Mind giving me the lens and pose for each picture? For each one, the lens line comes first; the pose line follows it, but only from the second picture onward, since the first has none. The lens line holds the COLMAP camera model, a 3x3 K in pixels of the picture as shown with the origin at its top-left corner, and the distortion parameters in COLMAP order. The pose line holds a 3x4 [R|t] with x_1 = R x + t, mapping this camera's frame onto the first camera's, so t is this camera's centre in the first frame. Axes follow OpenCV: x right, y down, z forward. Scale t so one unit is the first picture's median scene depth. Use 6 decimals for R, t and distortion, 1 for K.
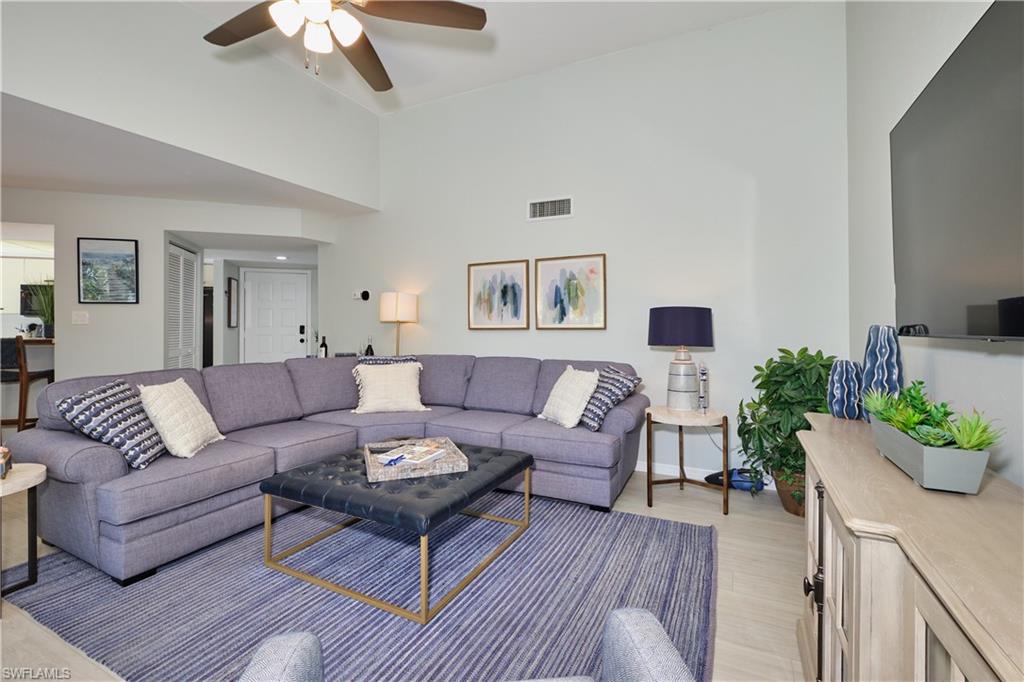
lens RADIAL K [[450.5, 0, 512.9], [0, 450.5, 336.4], [0, 0, 1]] dist [0.000250, 0.000016]
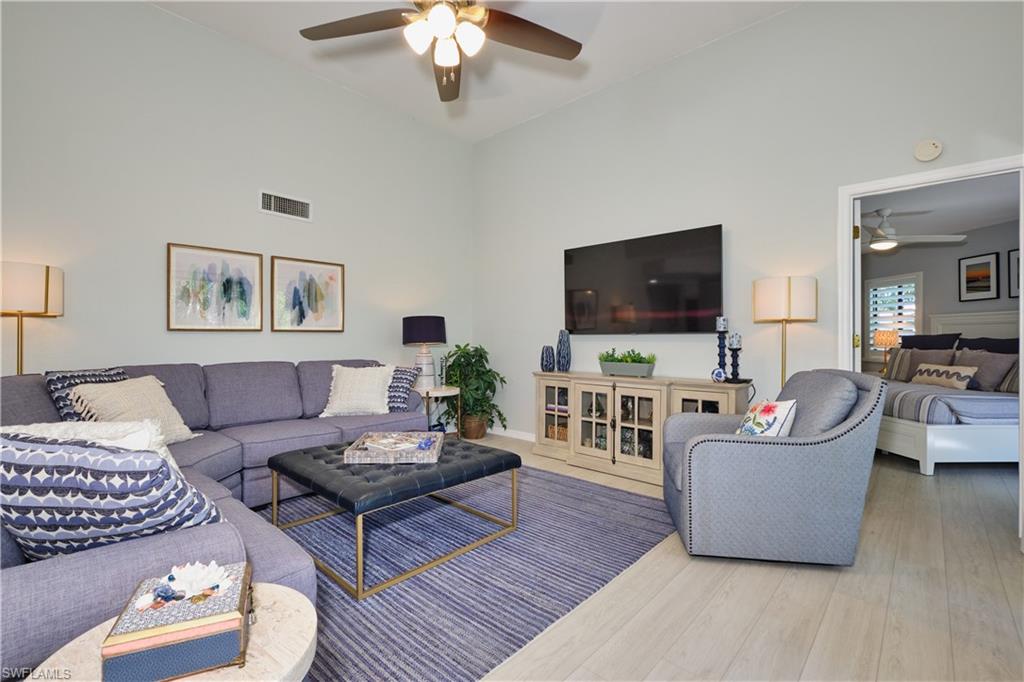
lens RADIAL K [[462.5, 0, 509.0], [0, 462.5, 351.3], [0, 0, 1]] dist [0.000233, -0.000027]
pose [[0.286695, -0.030247, 0.957544, -0.750013], [0.008084, 0.999542, 0.029154, 0.002312], [-0.957988, -0.000618, 0.286808, 0.261794]]
